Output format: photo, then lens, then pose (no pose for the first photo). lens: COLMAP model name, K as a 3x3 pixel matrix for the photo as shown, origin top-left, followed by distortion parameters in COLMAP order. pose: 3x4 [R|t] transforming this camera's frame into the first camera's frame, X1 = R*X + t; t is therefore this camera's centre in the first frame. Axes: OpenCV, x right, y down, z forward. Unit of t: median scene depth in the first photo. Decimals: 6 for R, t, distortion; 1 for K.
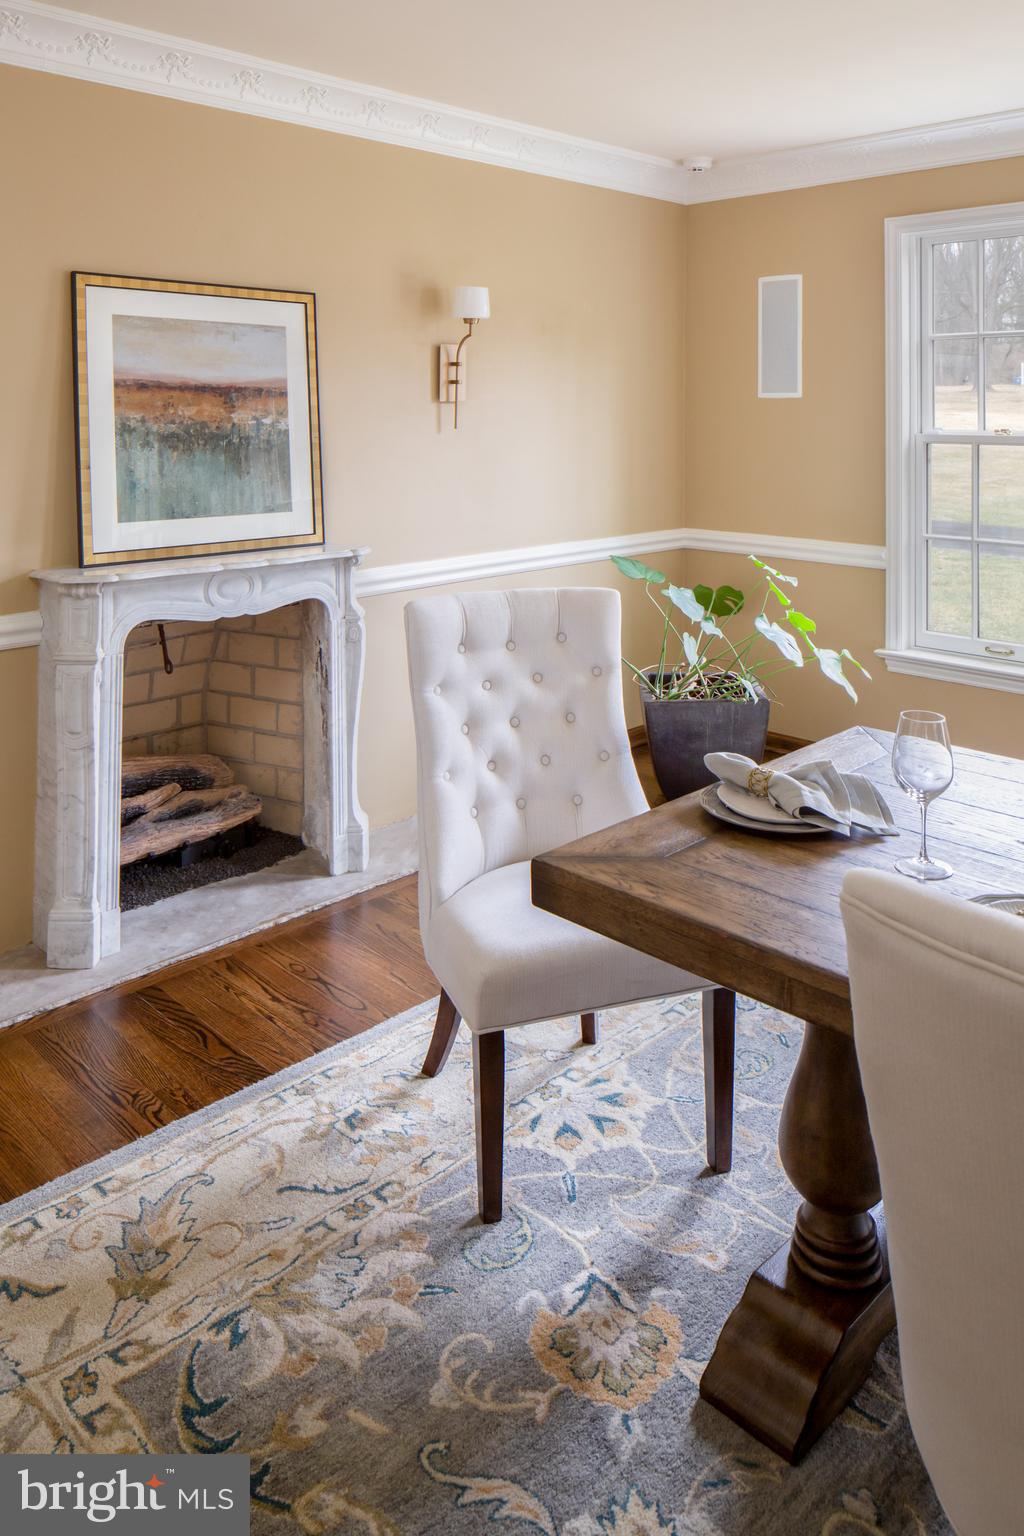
lens RADIAL K [[1062.2, 0, 512.0], [0, 1062.2, 768.0], [0, 0, 1]] dist [-0.037858, -0.001518]
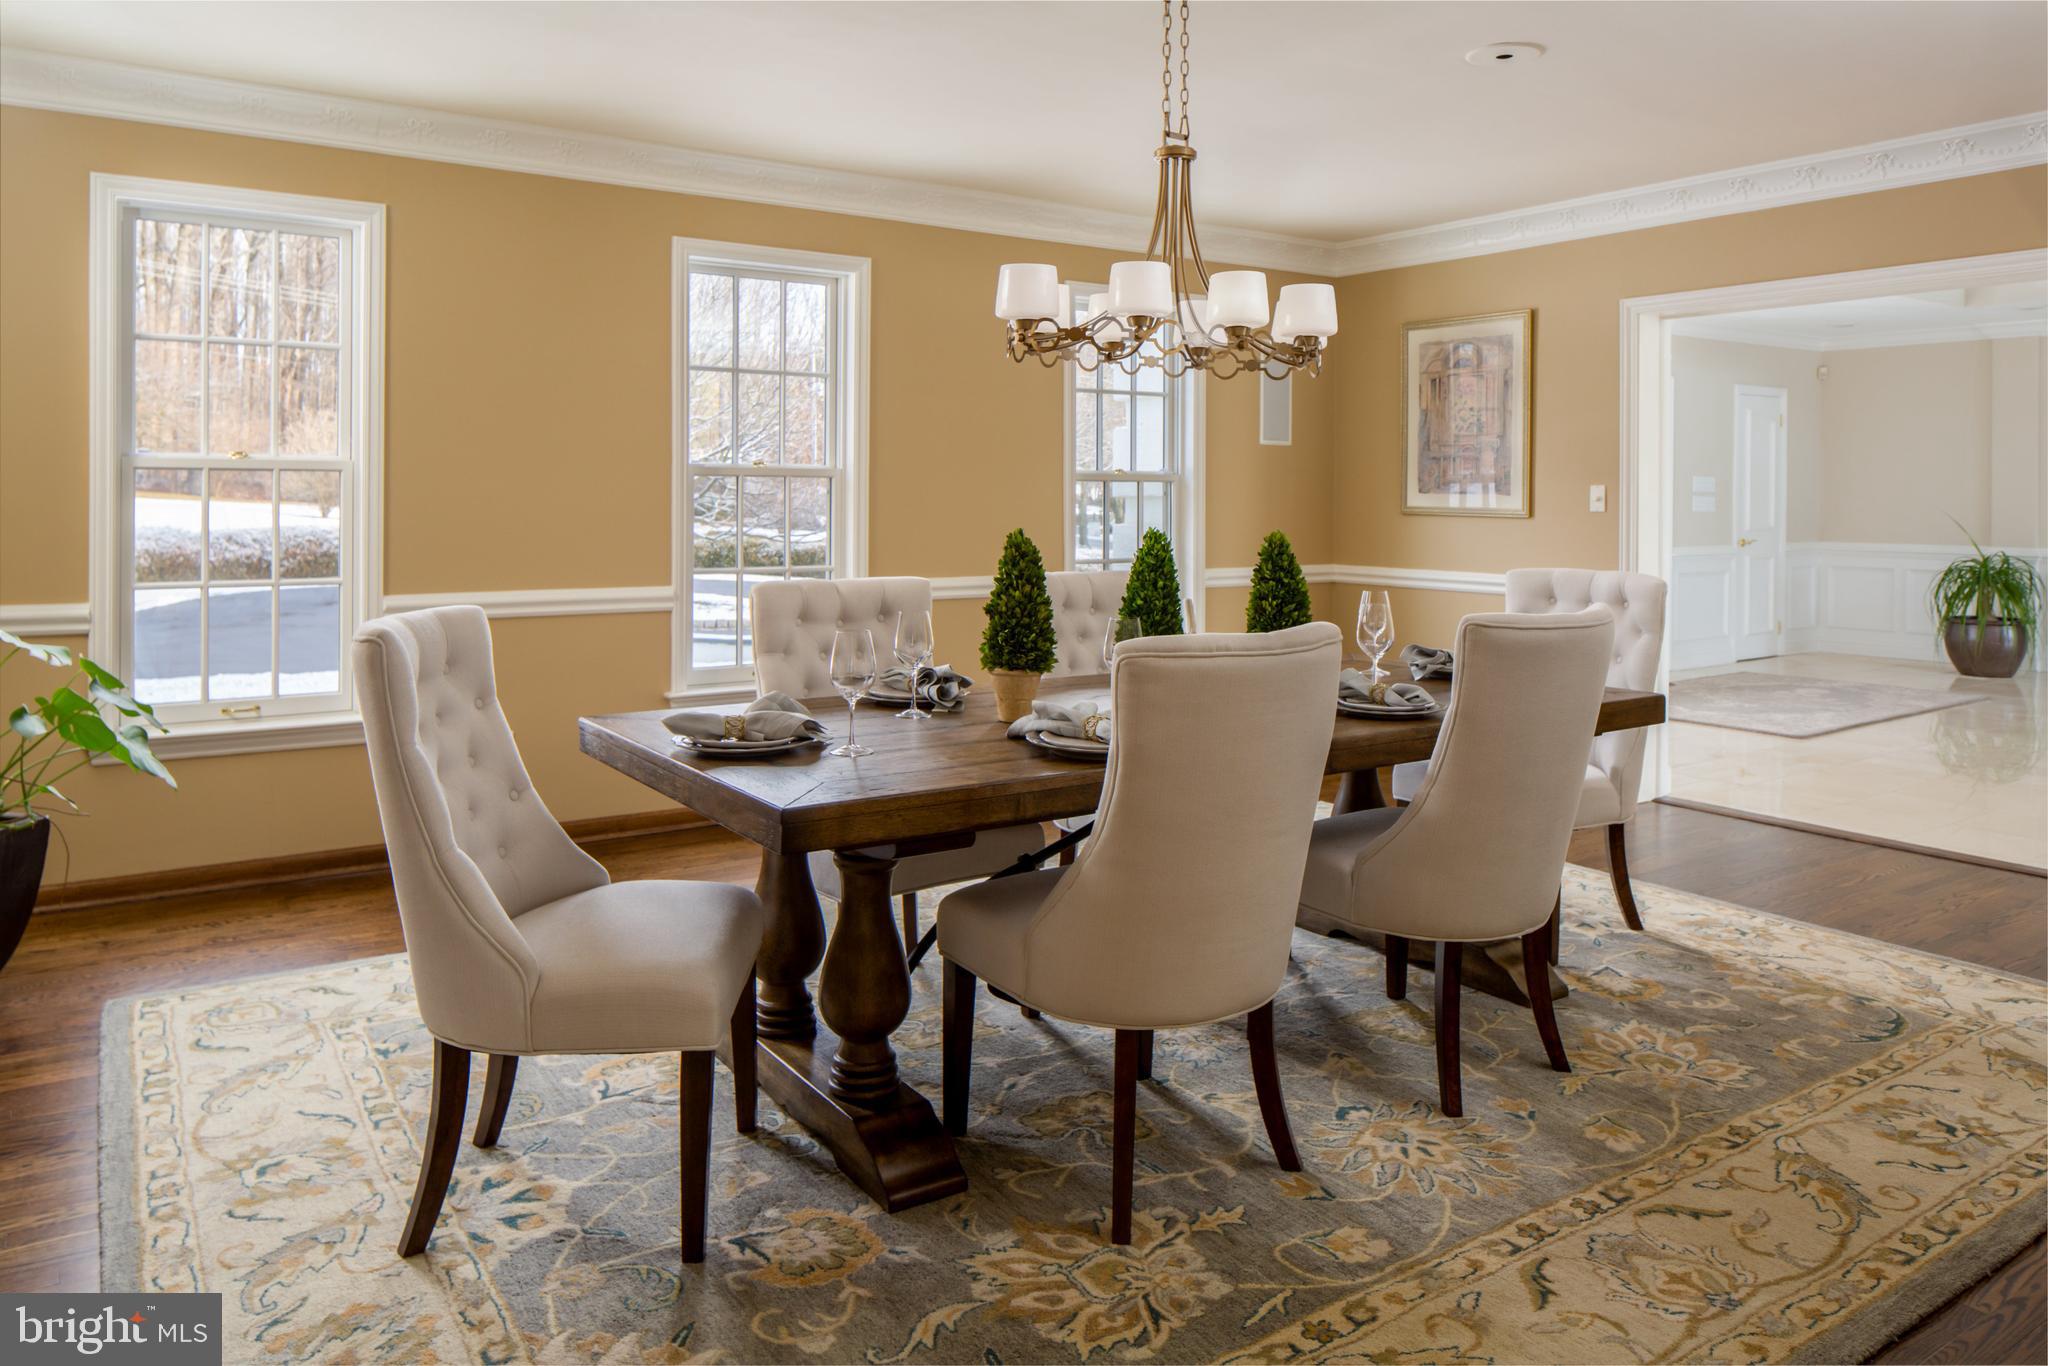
lens RADIAL K [[1416.2, 0, 1024.0], [0, 1416.2, 683.0], [0, 0, 1]] dist [-0.037858, -0.001518]
pose [[0.176182, -0.134918, 0.975068, -1.373430], [0.289968, 0.953723, 0.079571, -0.056534], [-0.940680, 0.268719, 0.207150, 0.404330]]
